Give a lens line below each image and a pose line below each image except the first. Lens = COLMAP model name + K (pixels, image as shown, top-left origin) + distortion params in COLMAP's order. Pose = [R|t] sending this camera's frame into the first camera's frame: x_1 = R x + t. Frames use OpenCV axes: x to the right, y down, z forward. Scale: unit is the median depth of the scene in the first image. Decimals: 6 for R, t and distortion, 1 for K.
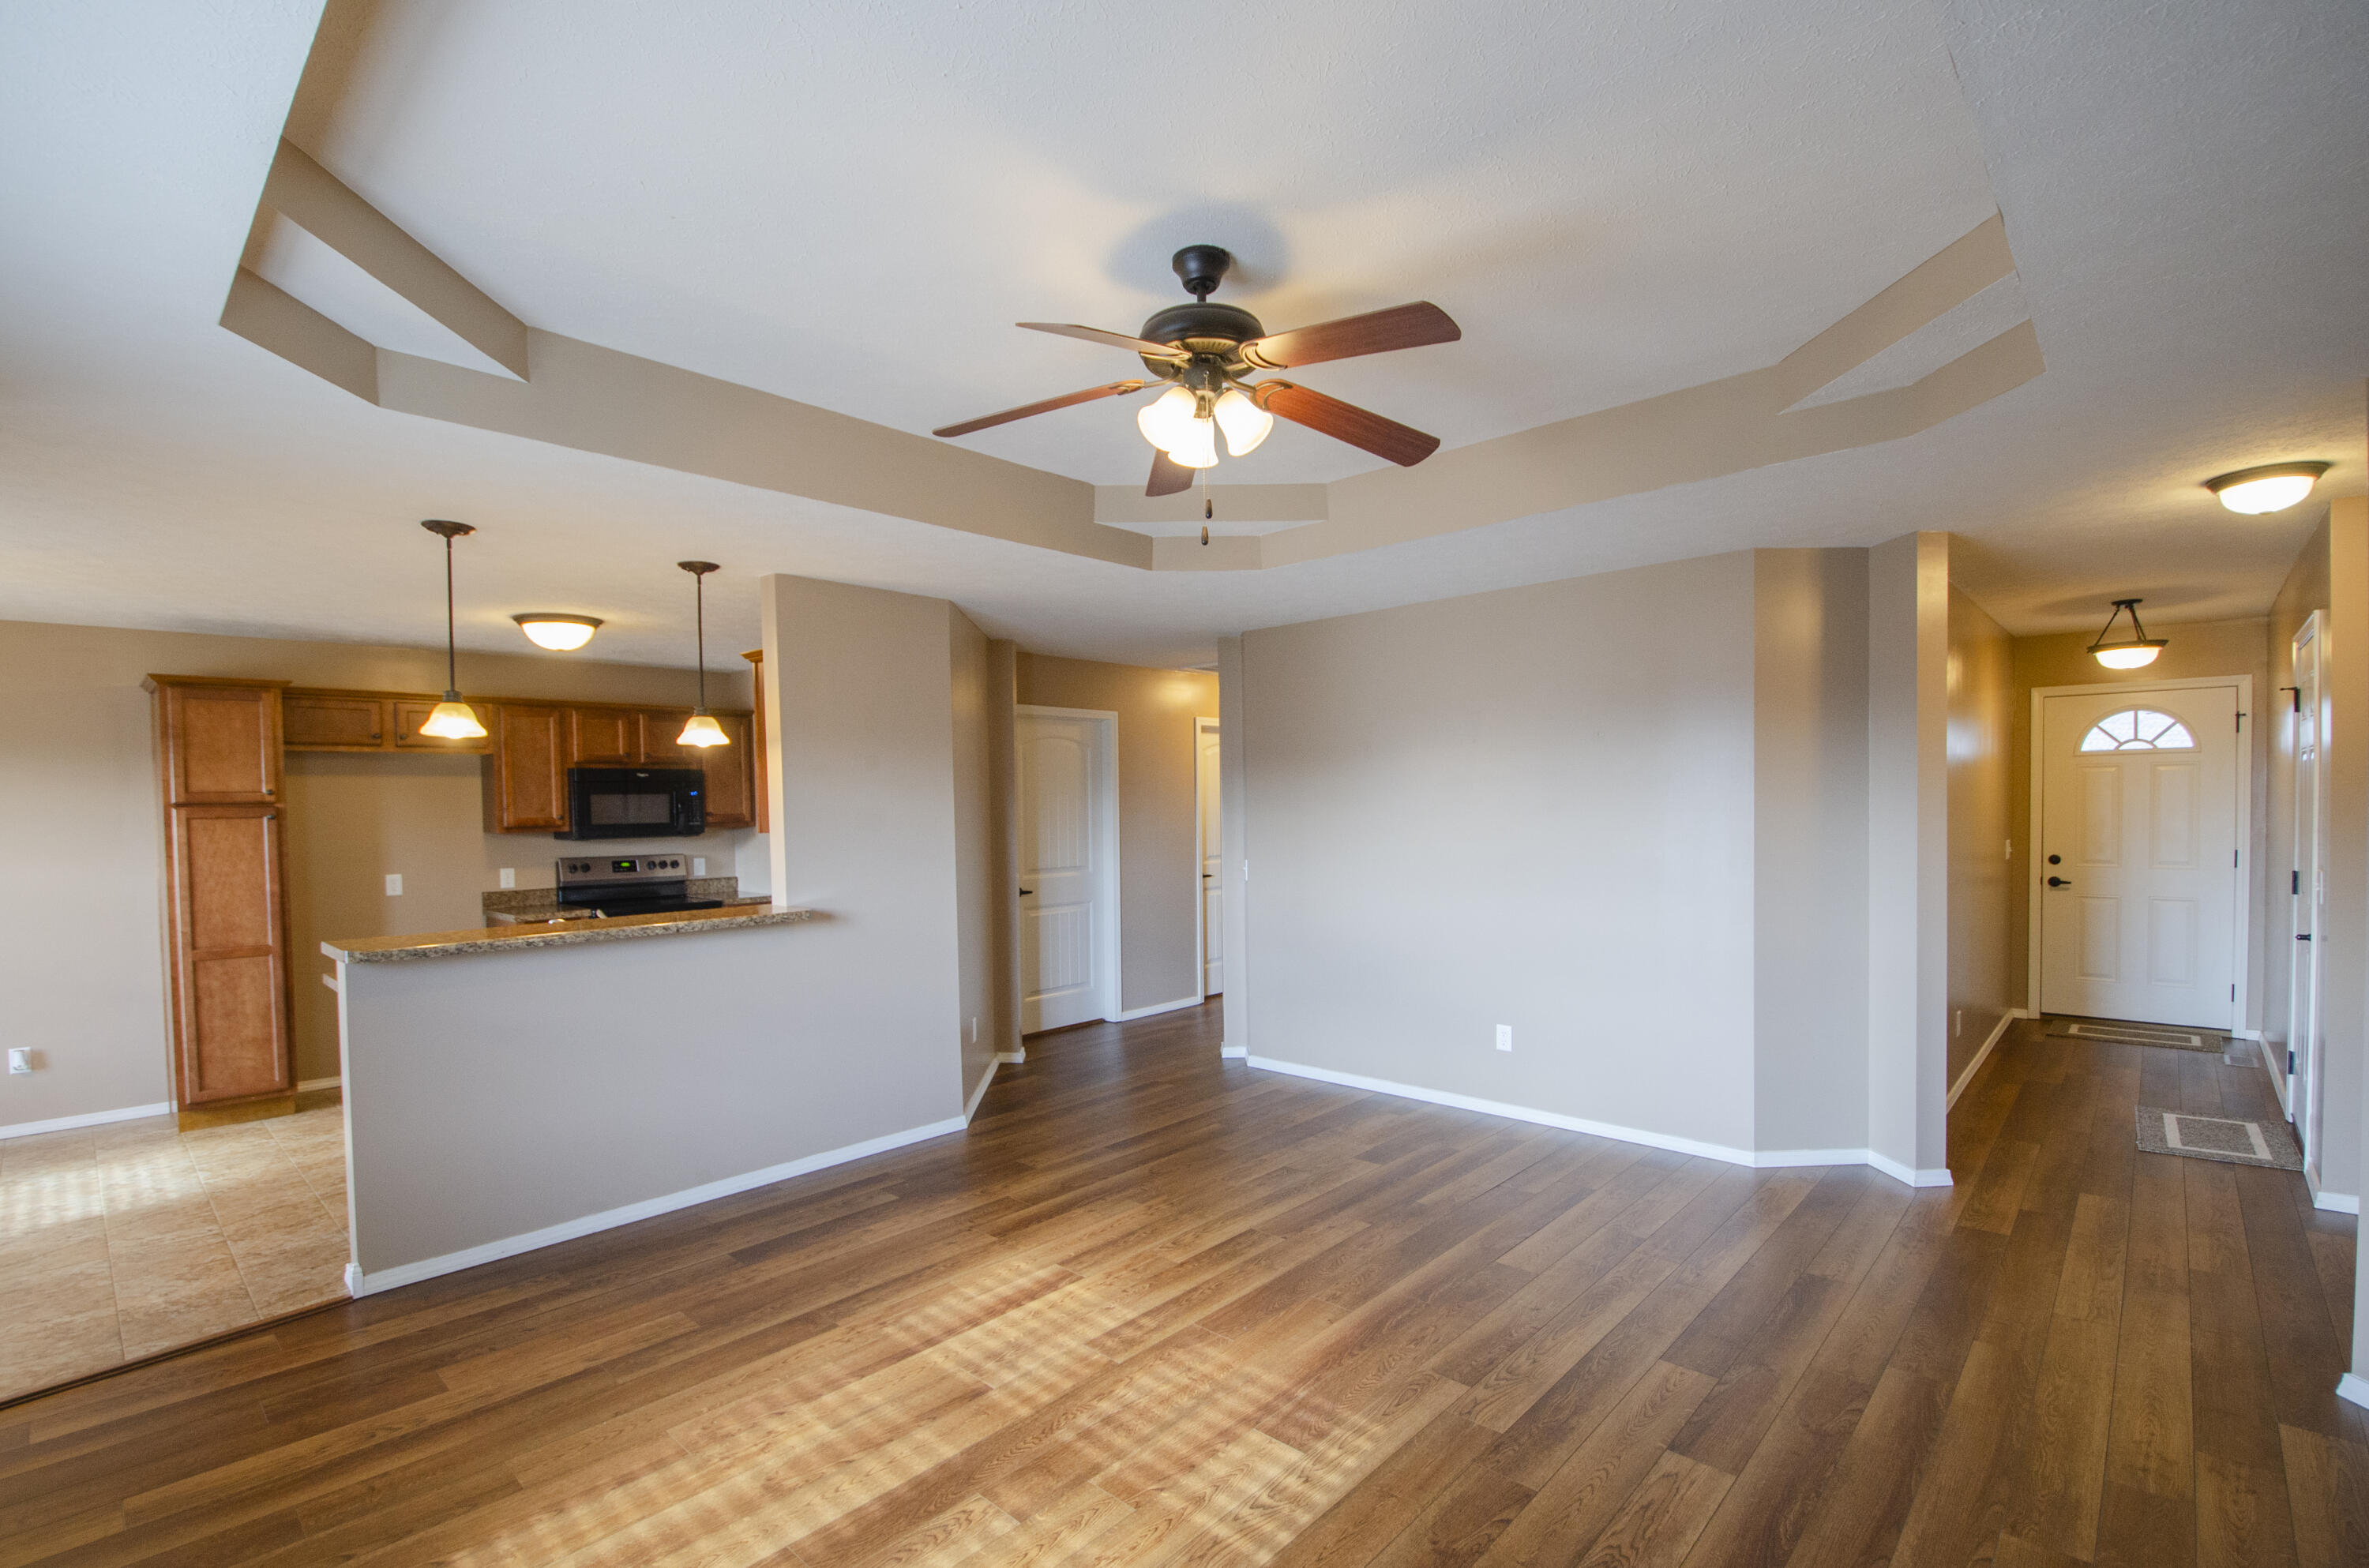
lens RADIAL K [[1068.2, 0, 1180.1], [0, 1068.2, 833.6], [0, 0, 1]] dist [0.010080, -0.020426]
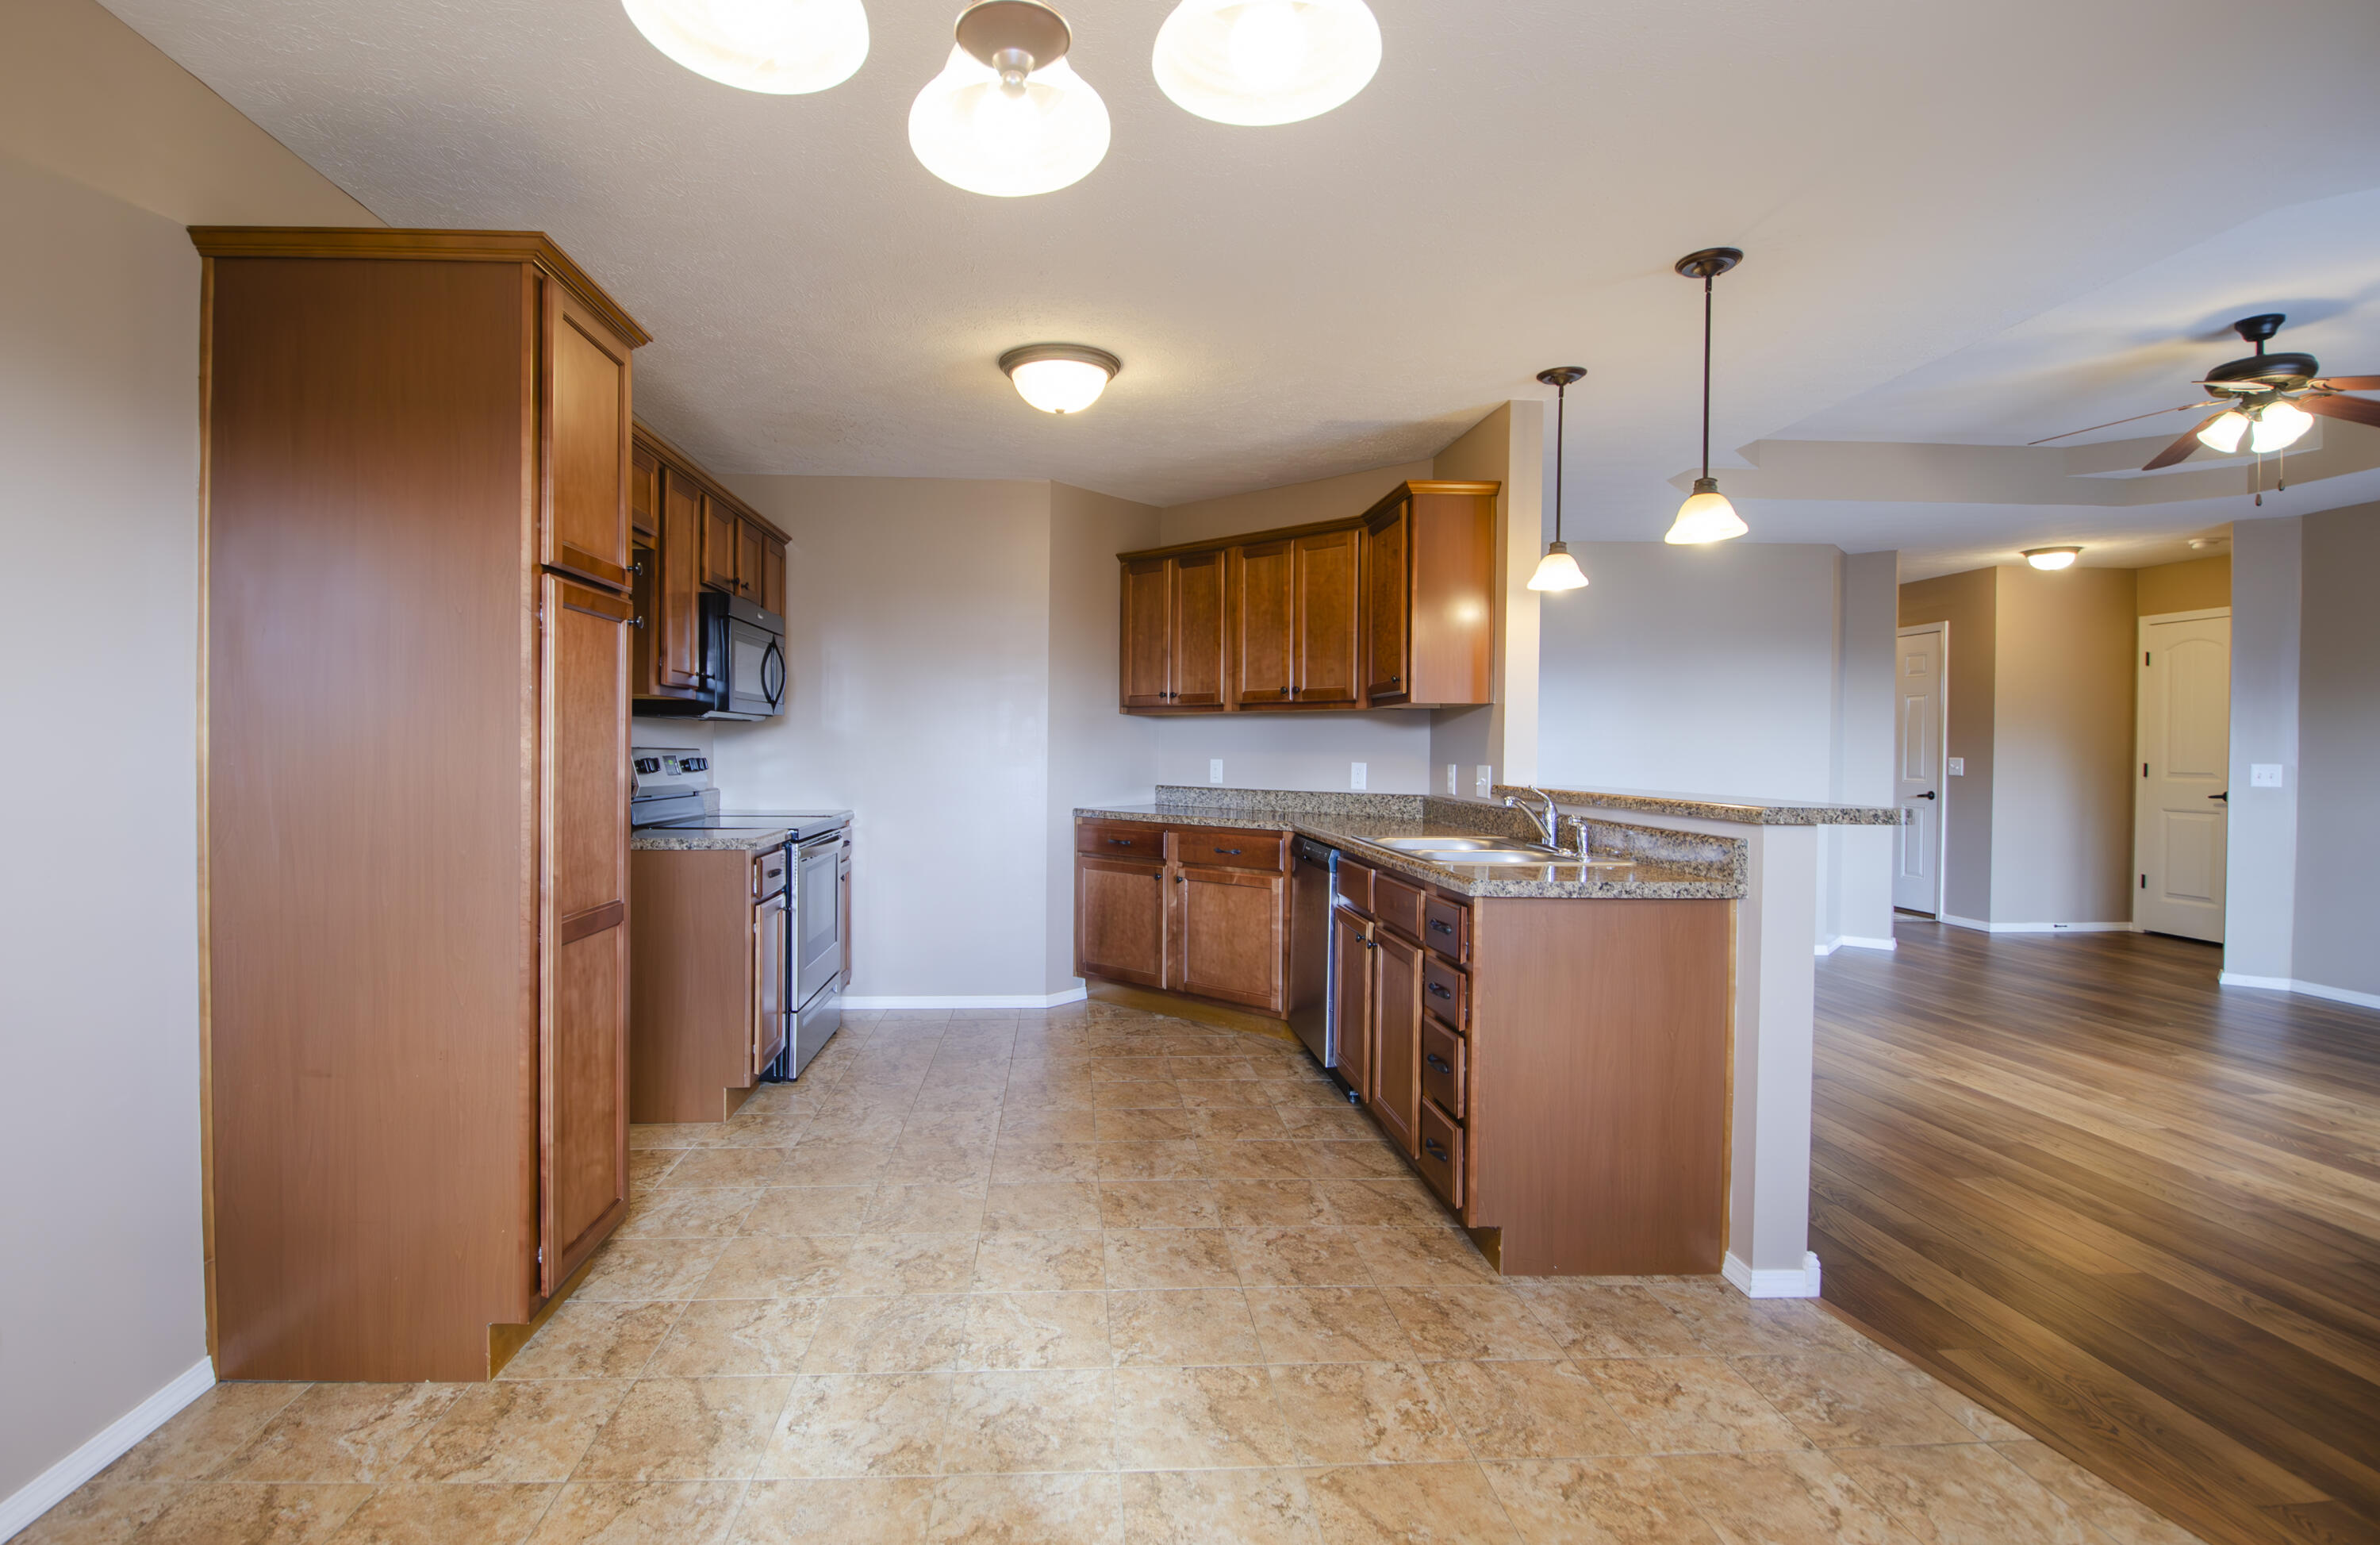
lens RADIAL K [[1101.5, 0, 1109.2], [0, 1101.5, 766.4], [0, 0, 1]] dist [-0.019332, -0.000611]
pose [[0.703570, 0.008051, 0.710581, -1.032649], [0.005081, 0.999853, -0.016359, 0.054501], [-0.710608, 0.015120, 0.703426, 0.514771]]
